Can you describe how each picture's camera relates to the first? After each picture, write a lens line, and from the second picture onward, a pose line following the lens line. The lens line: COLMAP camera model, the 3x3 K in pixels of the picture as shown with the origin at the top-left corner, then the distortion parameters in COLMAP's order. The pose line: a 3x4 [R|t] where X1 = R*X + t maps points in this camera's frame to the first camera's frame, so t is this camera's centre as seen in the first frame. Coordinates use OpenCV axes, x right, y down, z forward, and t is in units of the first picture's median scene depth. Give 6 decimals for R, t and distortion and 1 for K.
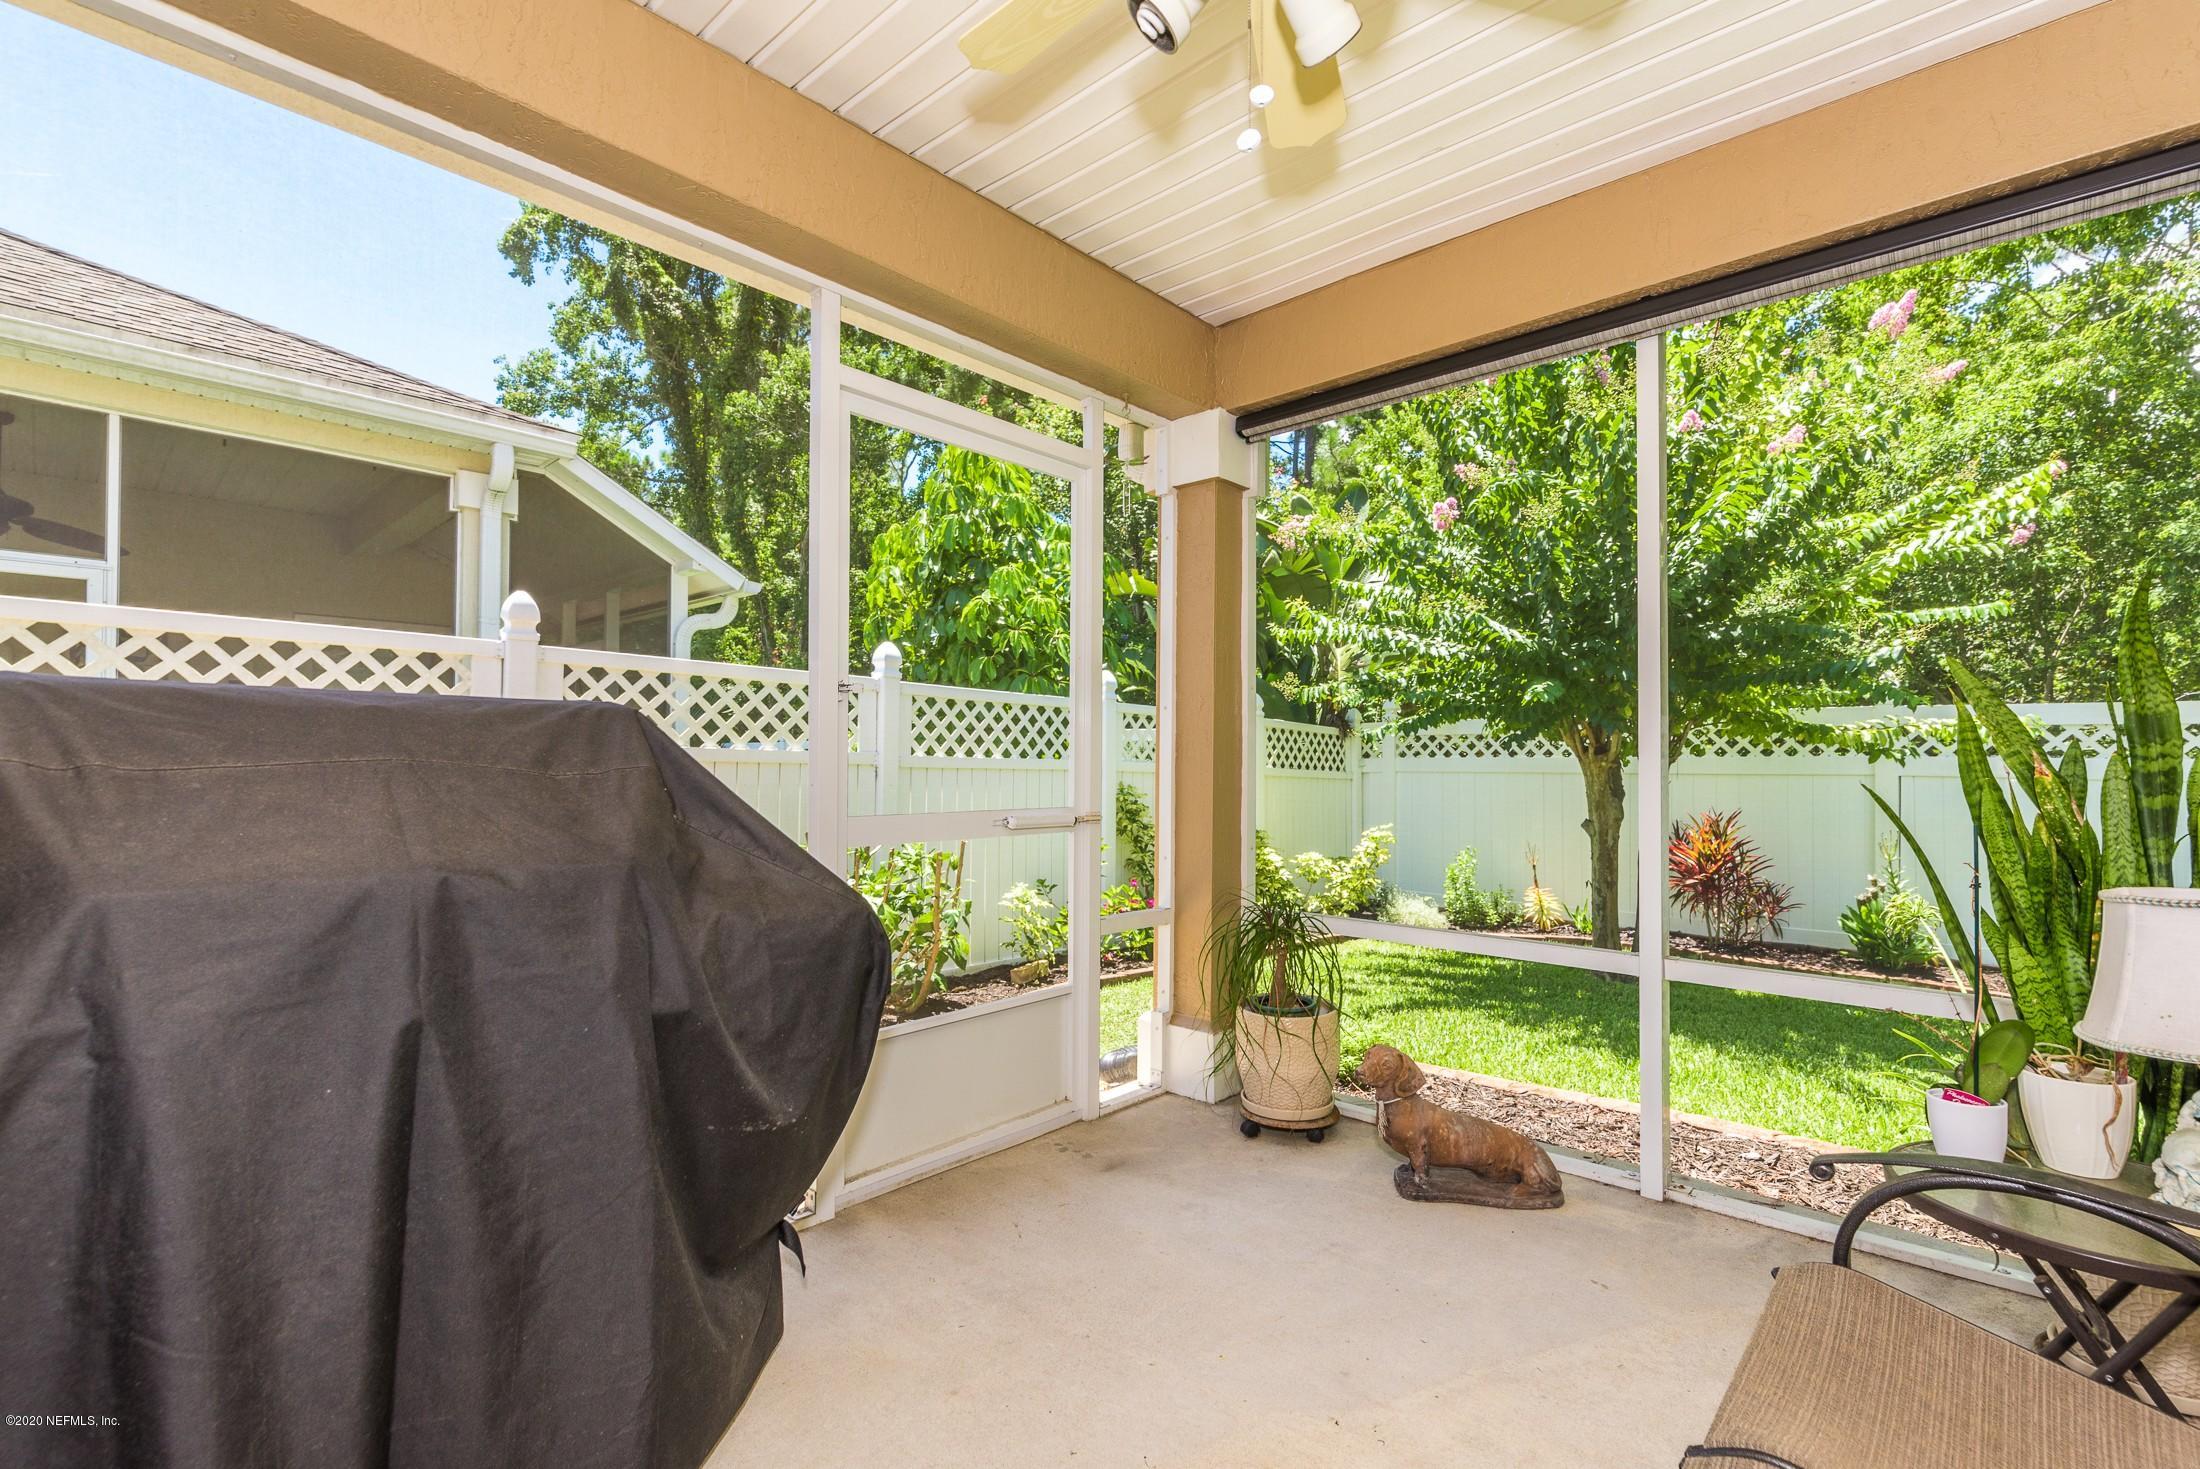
lens RADIAL K [[941.4, 0, 1095.4], [0, 941.4, 731.7], [0, 0, 1]] dist [0.004480, -0.003227]
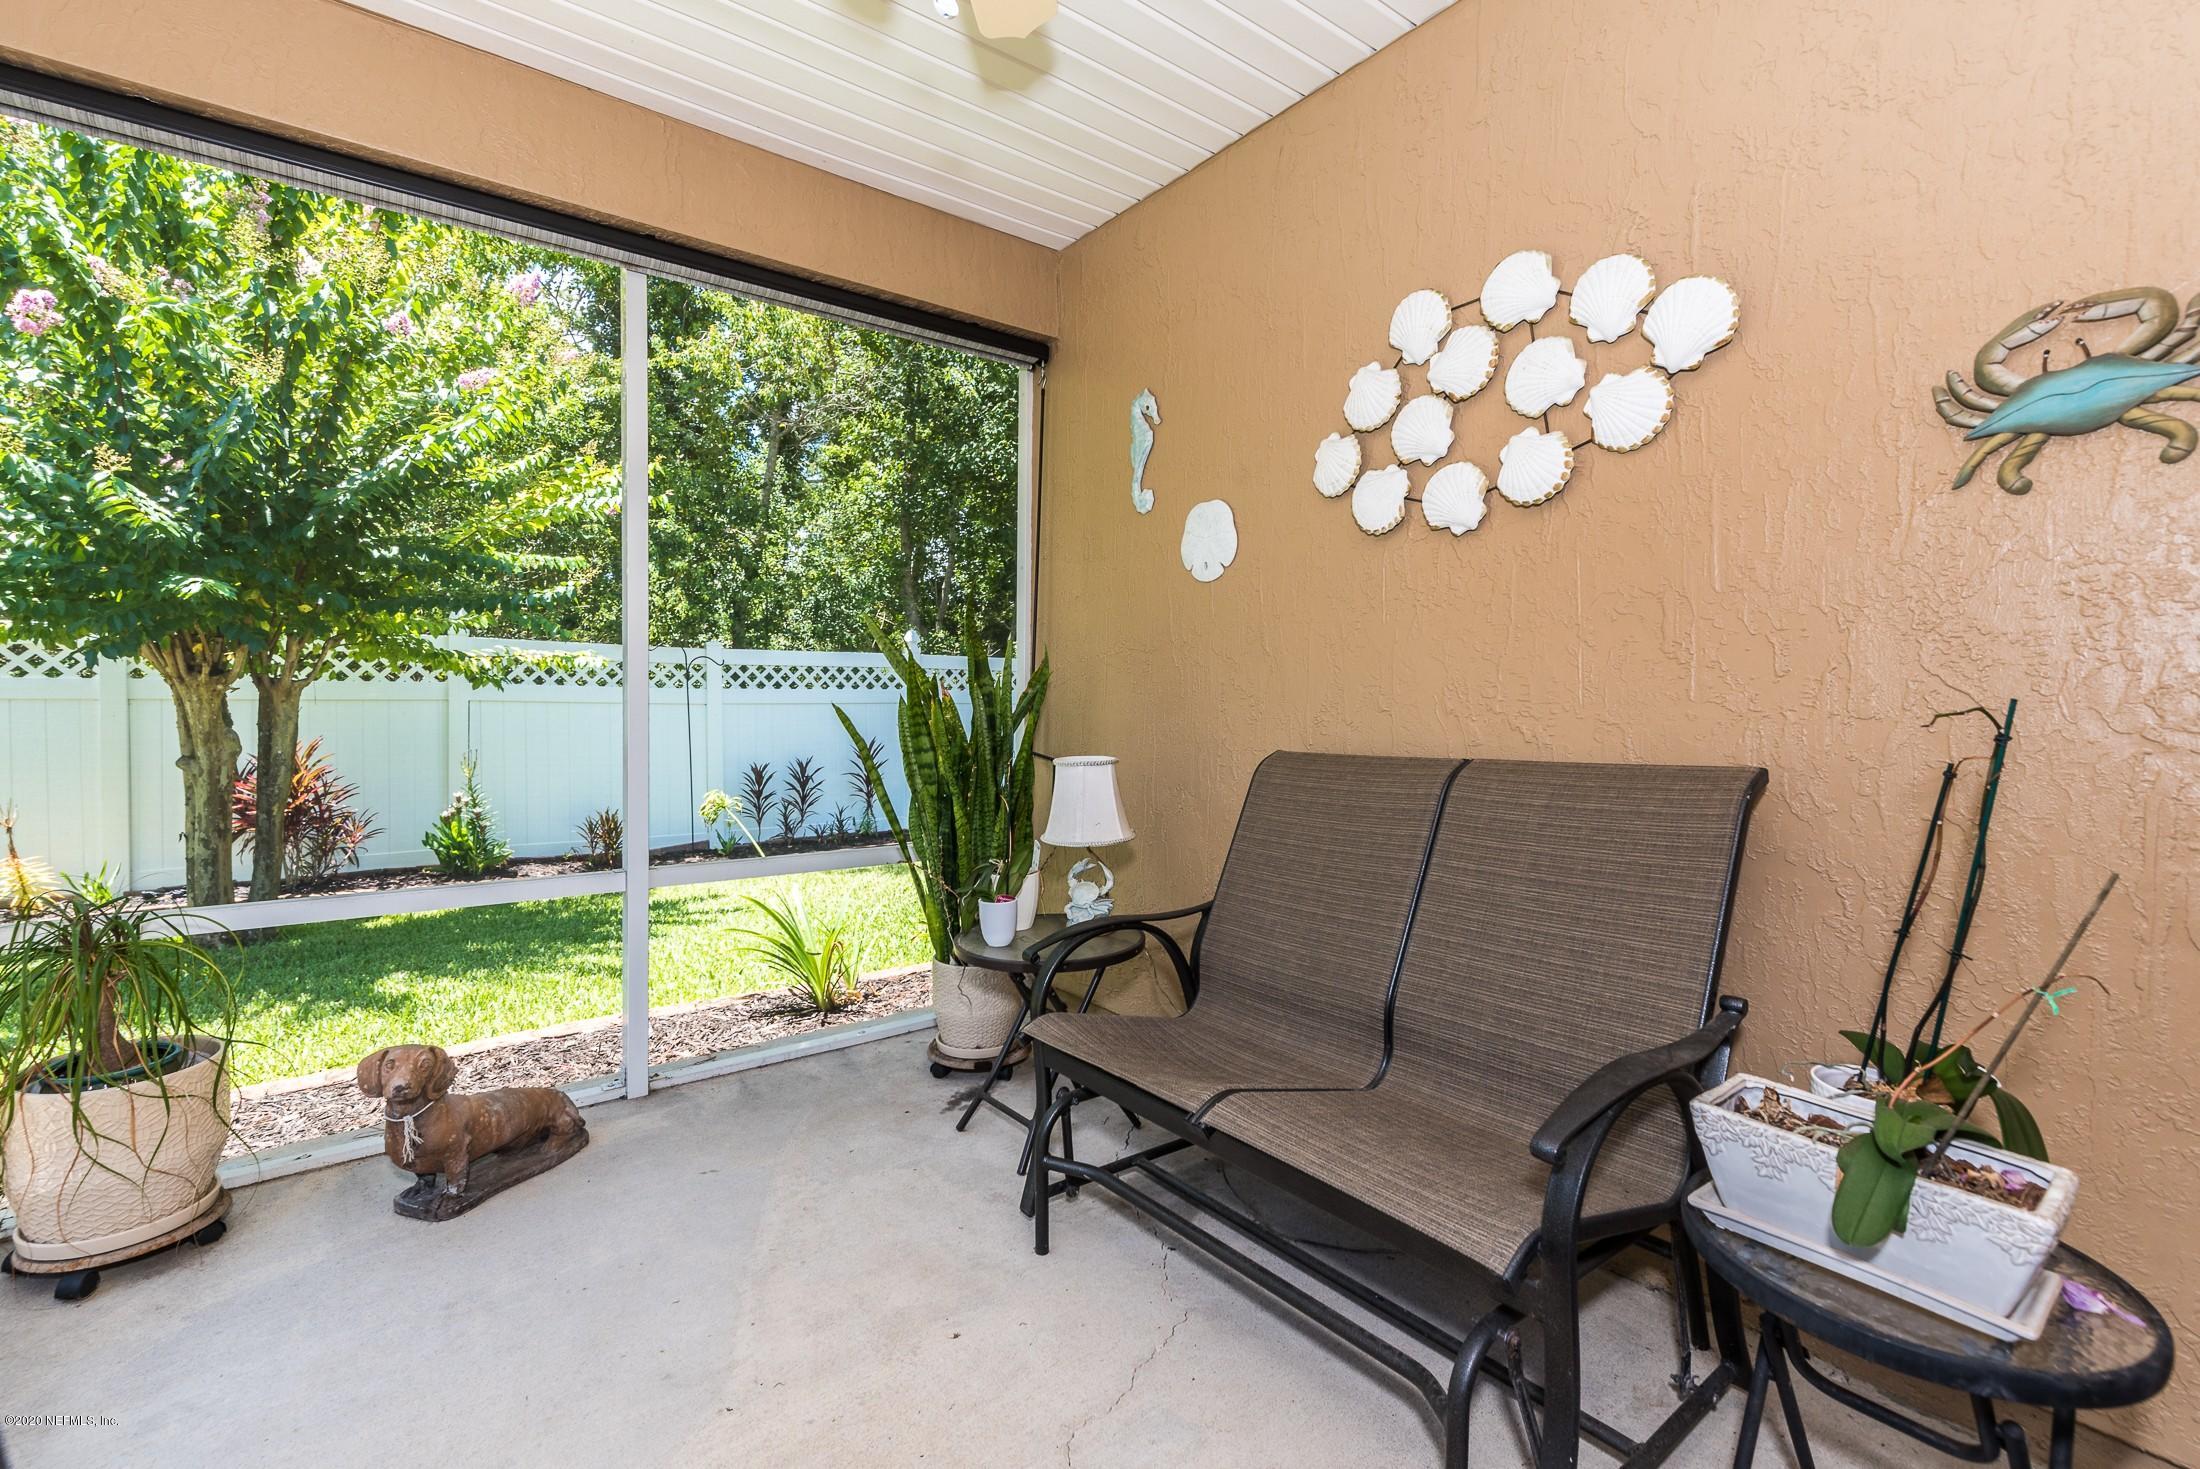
lens RADIAL K [[941.4, 0, 1091.7], [0, 941.4, 723.2], [0, 0, 1]] dist [0.004480, -0.003227]
pose [[0.202974, -0.028156, 0.978779, -0.440494], [-0.042168, 0.998408, 0.037465, 0.010374], [-0.978276, -0.048878, 0.201464, 0.382259]]
